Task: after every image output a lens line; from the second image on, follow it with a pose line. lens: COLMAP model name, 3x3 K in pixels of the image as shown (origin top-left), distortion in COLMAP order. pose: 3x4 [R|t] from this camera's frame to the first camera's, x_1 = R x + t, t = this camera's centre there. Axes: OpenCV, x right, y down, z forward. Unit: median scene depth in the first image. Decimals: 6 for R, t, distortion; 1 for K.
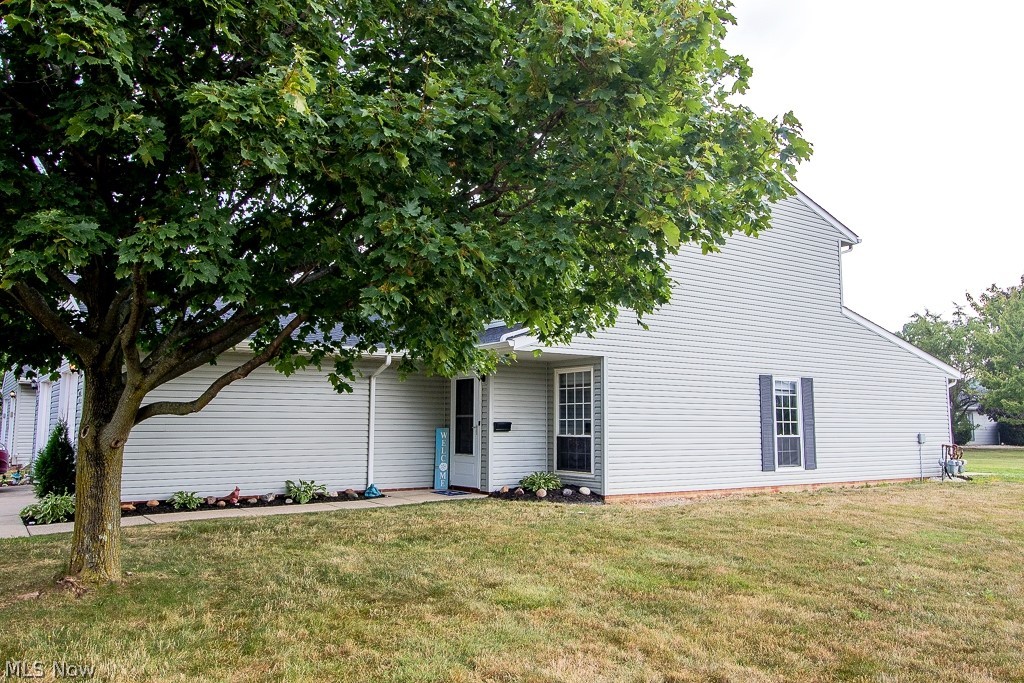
lens RADIAL K [[832.9, 0, 512.0], [0, 832.9, 341.5], [0, 0, 1]] dist [0.002056, 0.002598]
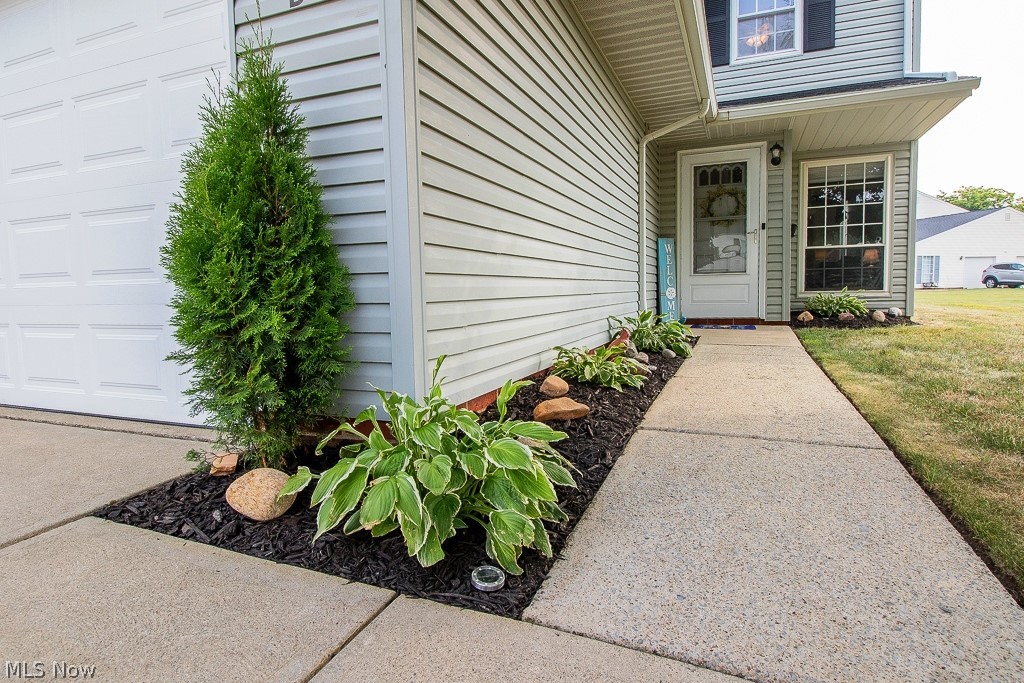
lens RADIAL K [[555.9, 0, 512.5], [0, 555.9, 327.6], [0, 0, 1]] dist [-0.002448, -0.000737]
pose [[0.848300, -0.059518, 0.526160, -0.465190], [-0.032272, 0.986005, 0.163565, 0.112301], [-0.528531, -0.155733, 0.834507, 0.711020]]
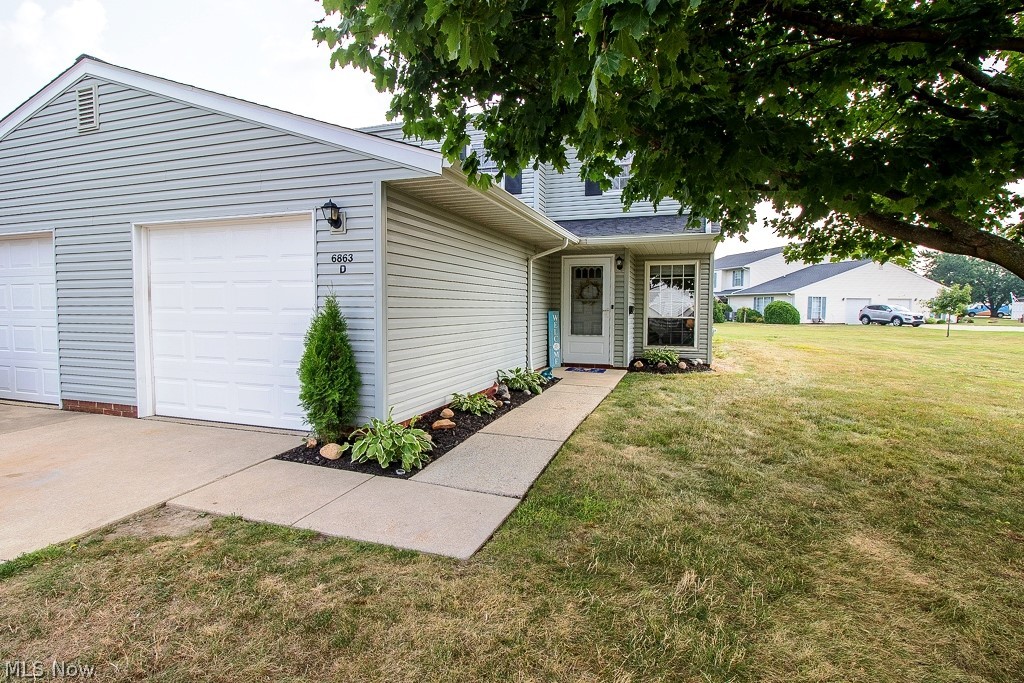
lens RADIAL K [[512.0, 0, 513.5], [0, 512.0, 332.2], [0, 0, 1]] dist [-0.001562, -0.000586]
pose [[0.816834, -0.030129, 0.576085, -0.536121], [-0.064004, 0.987736, 0.142409, 0.042857], [-0.573311, -0.153197, 0.804888, 0.525828]]
